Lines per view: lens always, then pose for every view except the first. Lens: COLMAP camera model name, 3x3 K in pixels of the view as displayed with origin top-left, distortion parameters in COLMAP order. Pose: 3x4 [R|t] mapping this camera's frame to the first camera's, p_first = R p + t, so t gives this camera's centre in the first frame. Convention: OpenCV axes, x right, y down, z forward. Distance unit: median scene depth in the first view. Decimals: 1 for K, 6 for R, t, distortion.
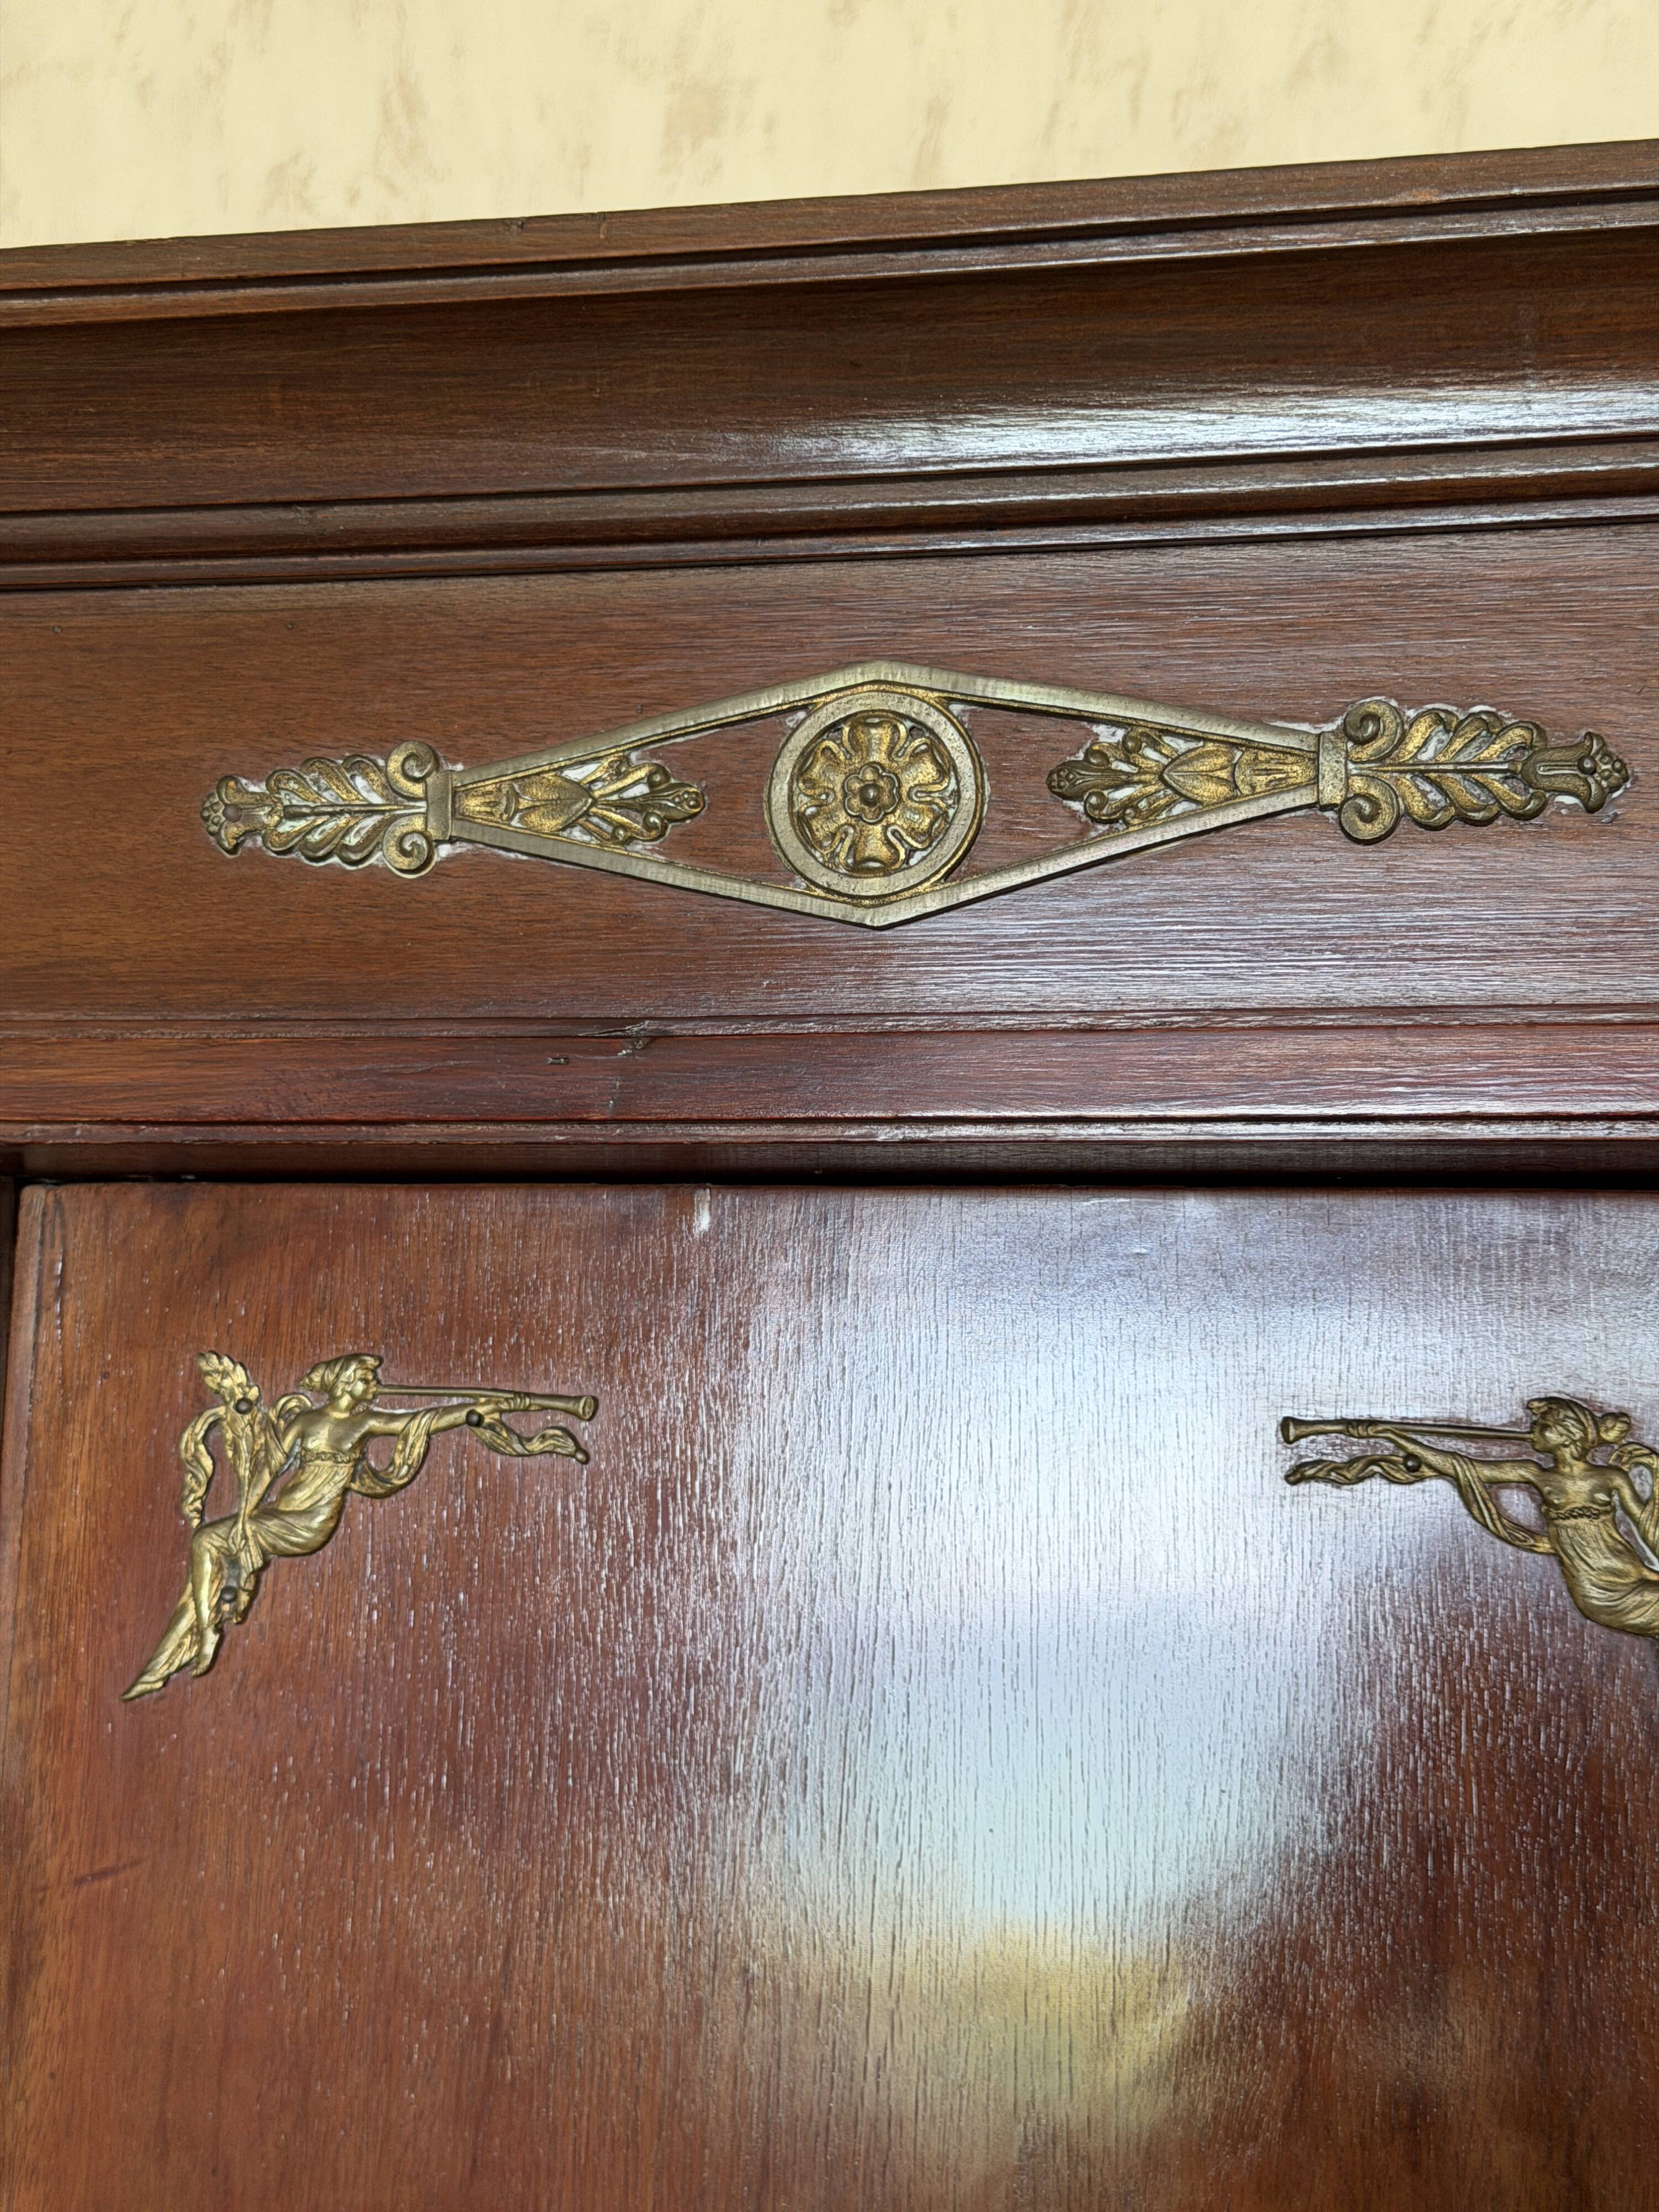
lens RADIAL K [[3074.6, 0, 821.3], [0, 3074.6, 1101.5], [0, 0, 1]] dist [0.159001, -0.202610]
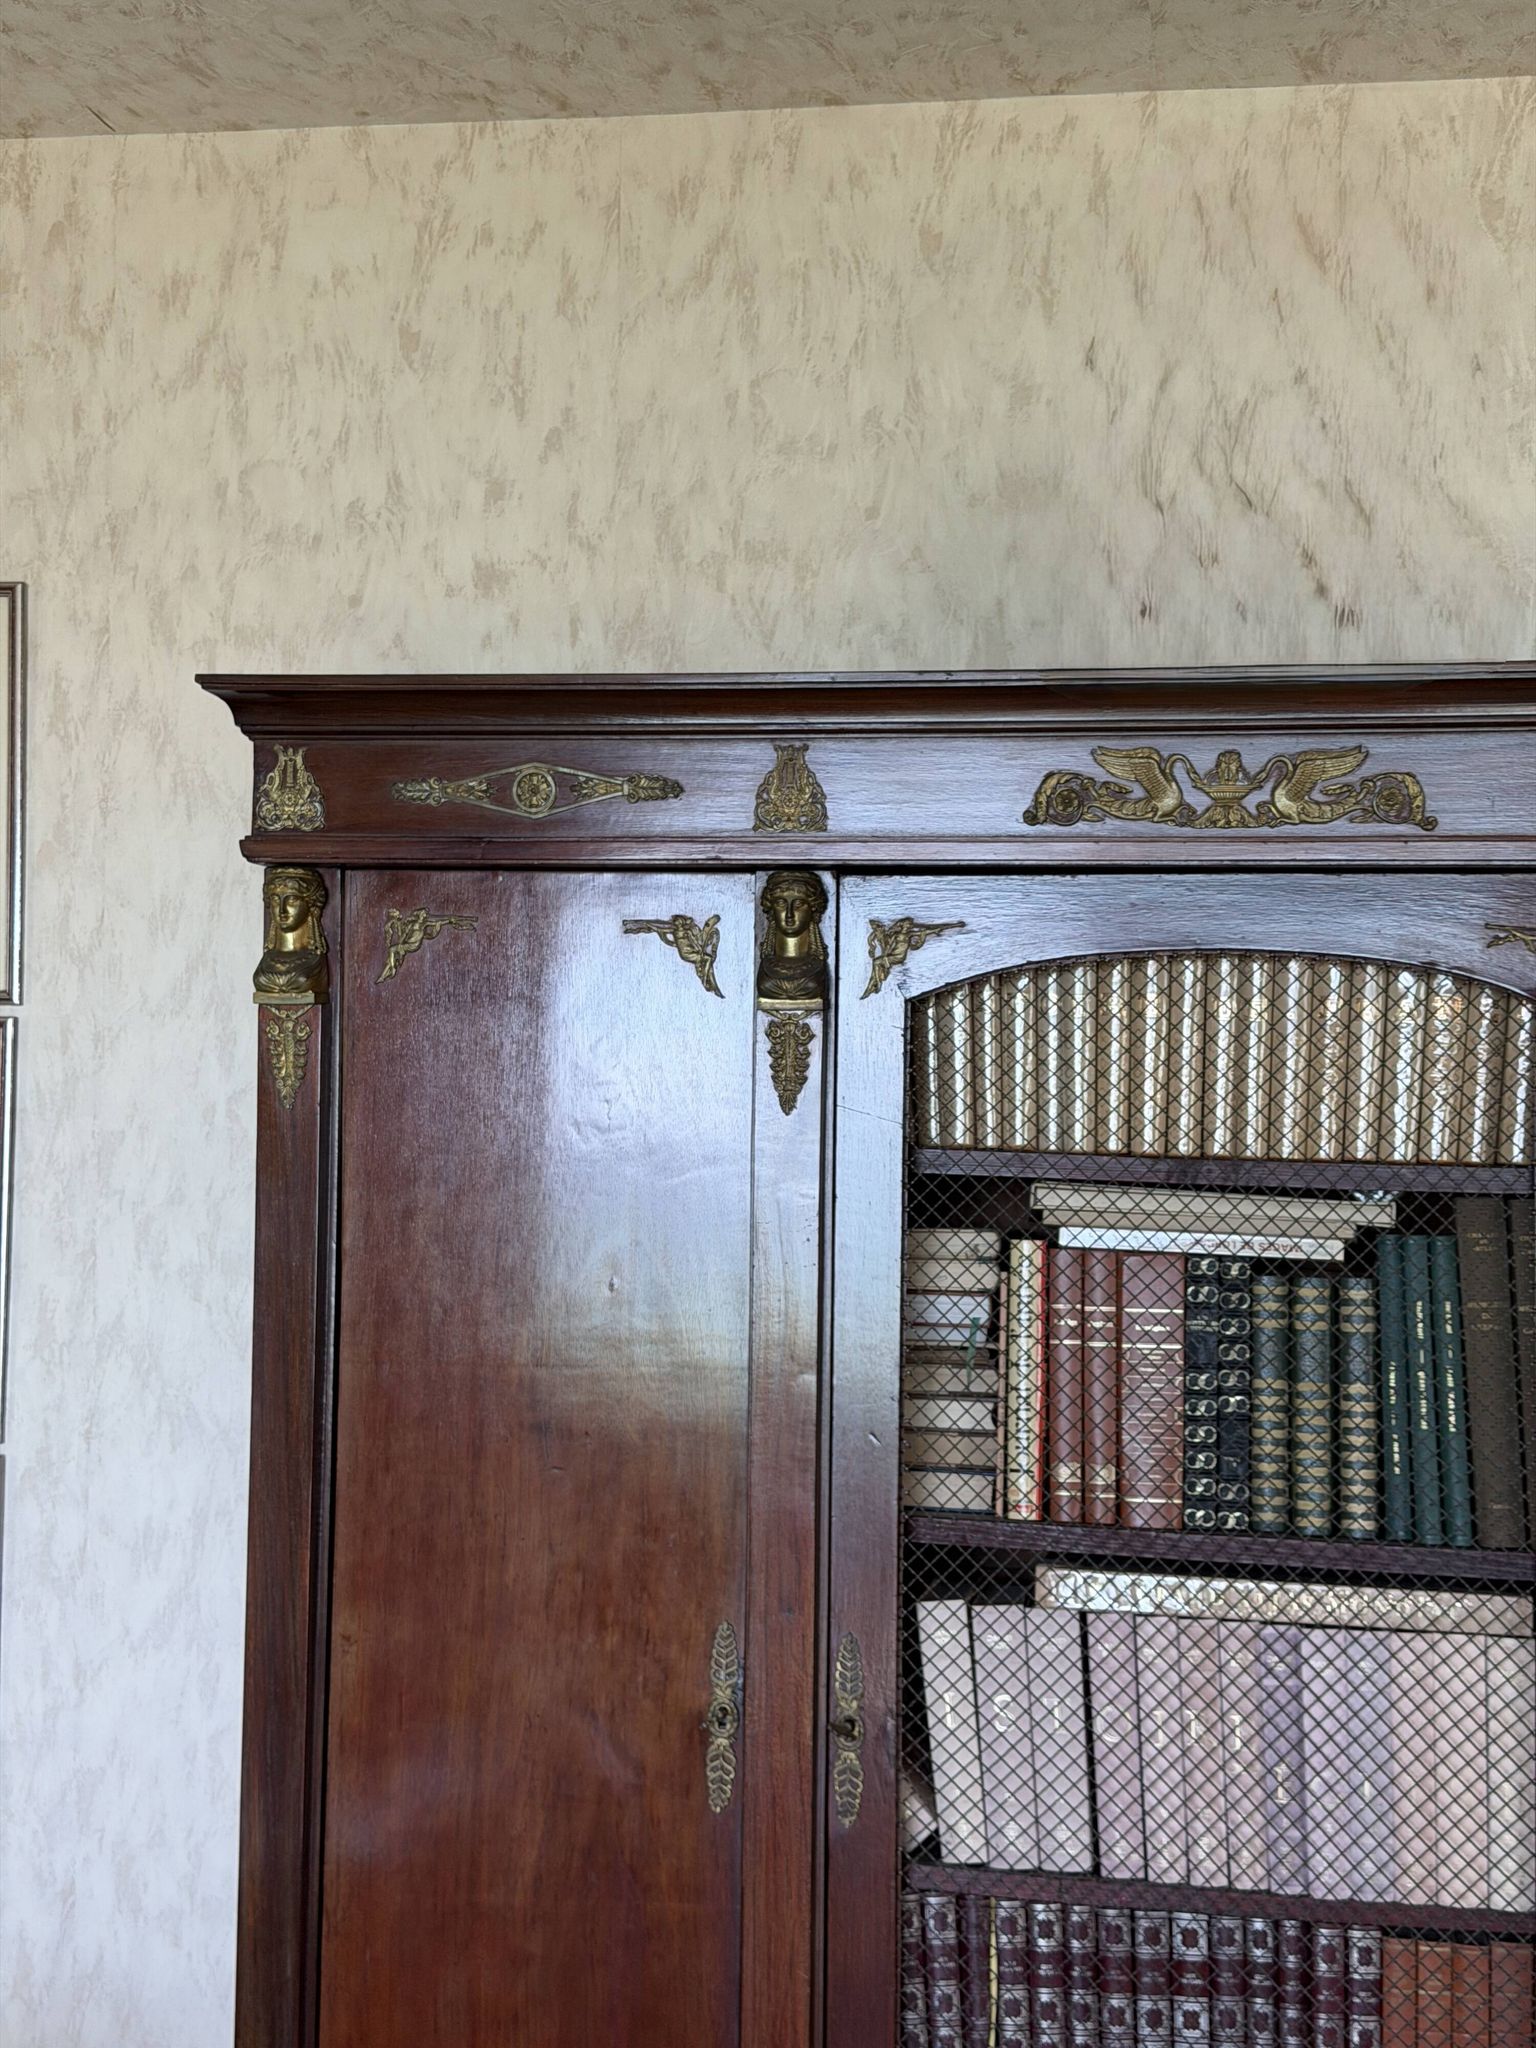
lens RADIAL K [[2841.8, 0, 770.0], [0, 2841.8, 1040.1], [0, 0, 1]] dist [0.195639, -0.435352]
pose [[0.998933, -0.009907, 0.045112, 0.172149], [0.004215, 0.992202, 0.124567, -0.253434], [-0.045994, -0.124244, 0.991185, -3.306414]]
